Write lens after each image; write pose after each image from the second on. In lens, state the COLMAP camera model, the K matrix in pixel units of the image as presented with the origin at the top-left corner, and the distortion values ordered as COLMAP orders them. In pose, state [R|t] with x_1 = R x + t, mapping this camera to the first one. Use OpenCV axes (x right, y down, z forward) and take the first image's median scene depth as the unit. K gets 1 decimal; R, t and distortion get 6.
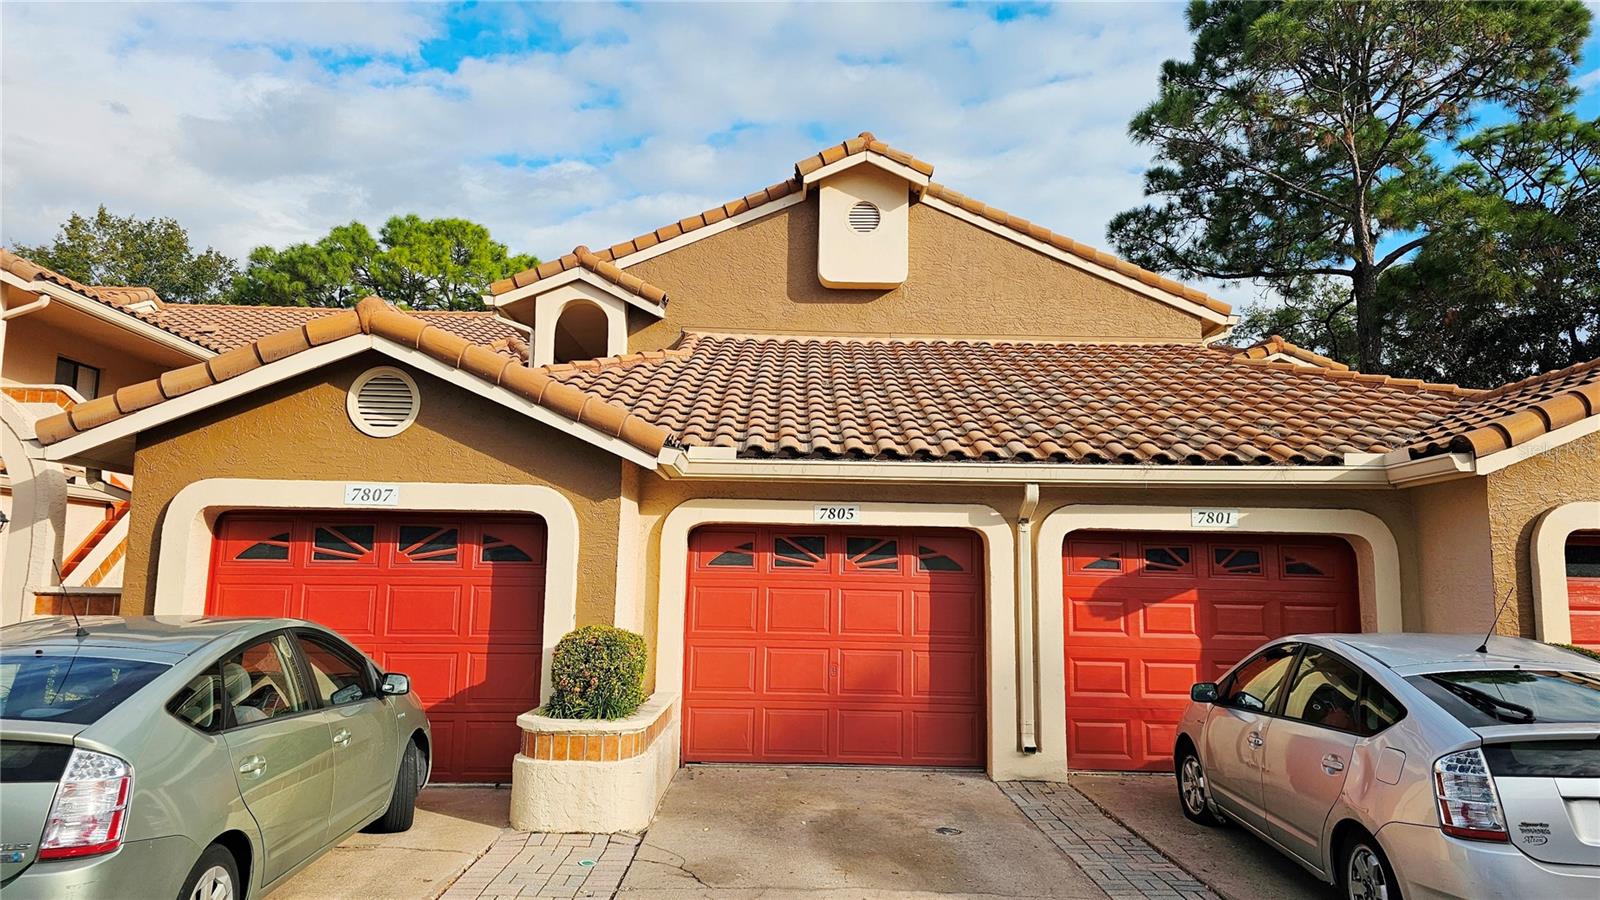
lens RADIAL K [[1068.1, 0, 807.0], [0, 1068.1, 443.6], [0, 0, 1]] dist [0.080874, -0.081057]
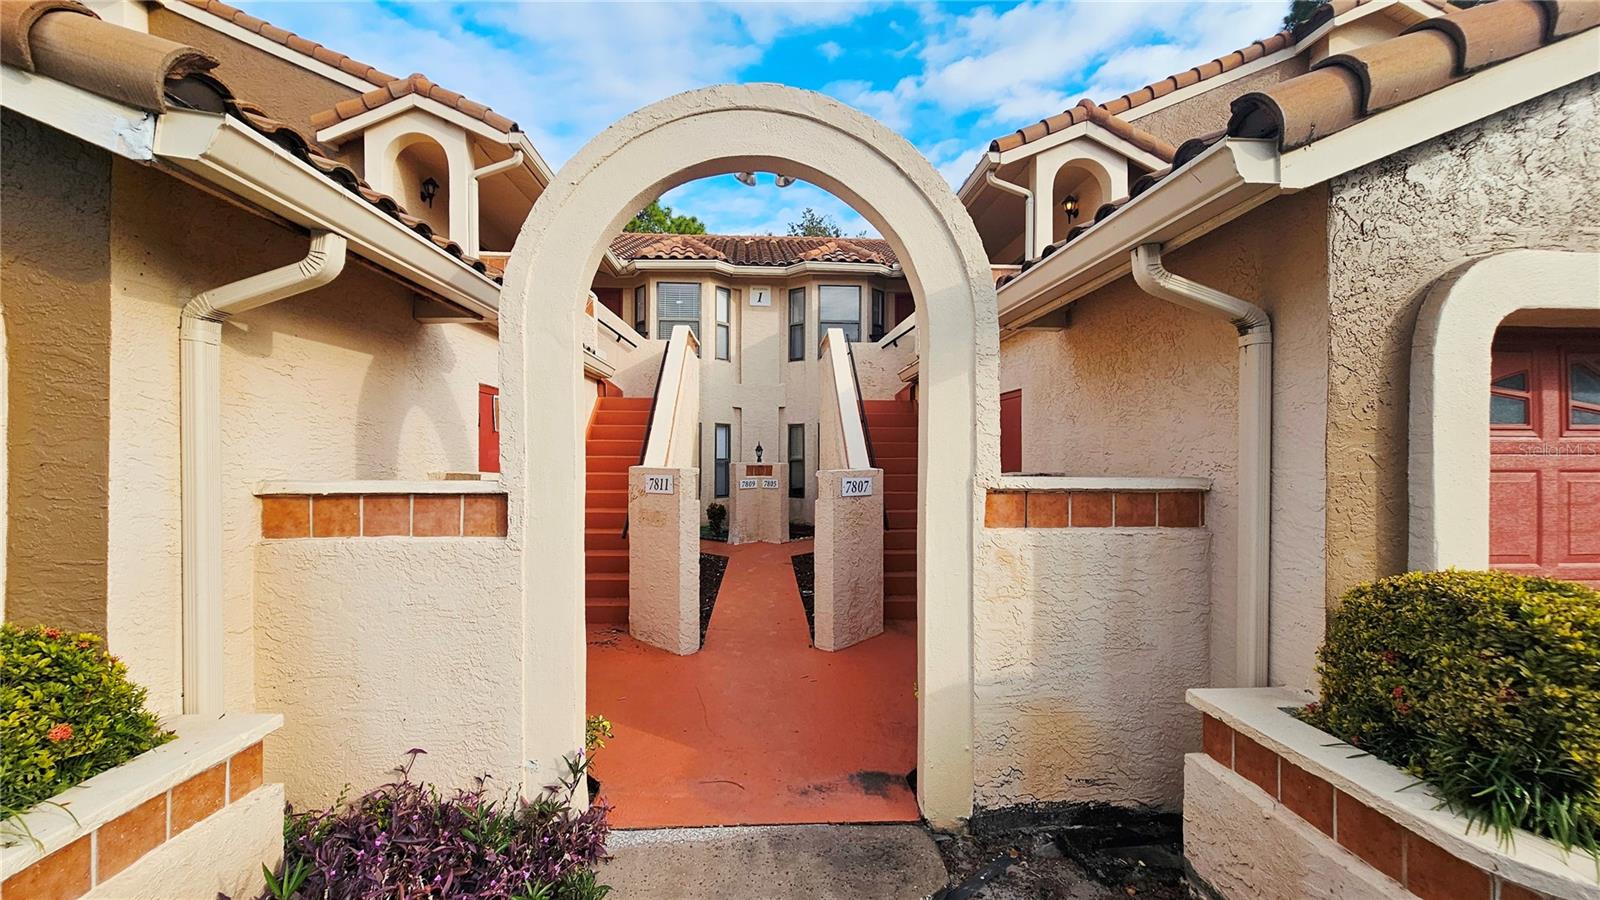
lens RADIAL K [[654.3, 0, 798.9], [0, 654.3, 457.1], [0, 0, 1]] dist [0.000719, -0.000038]
pose [[0.999014, -0.014939, 0.041803, -0.774570], [0.009494, 0.991788, 0.127539, 0.076801], [-0.043365, -0.127016, 0.990952, 0.658368]]
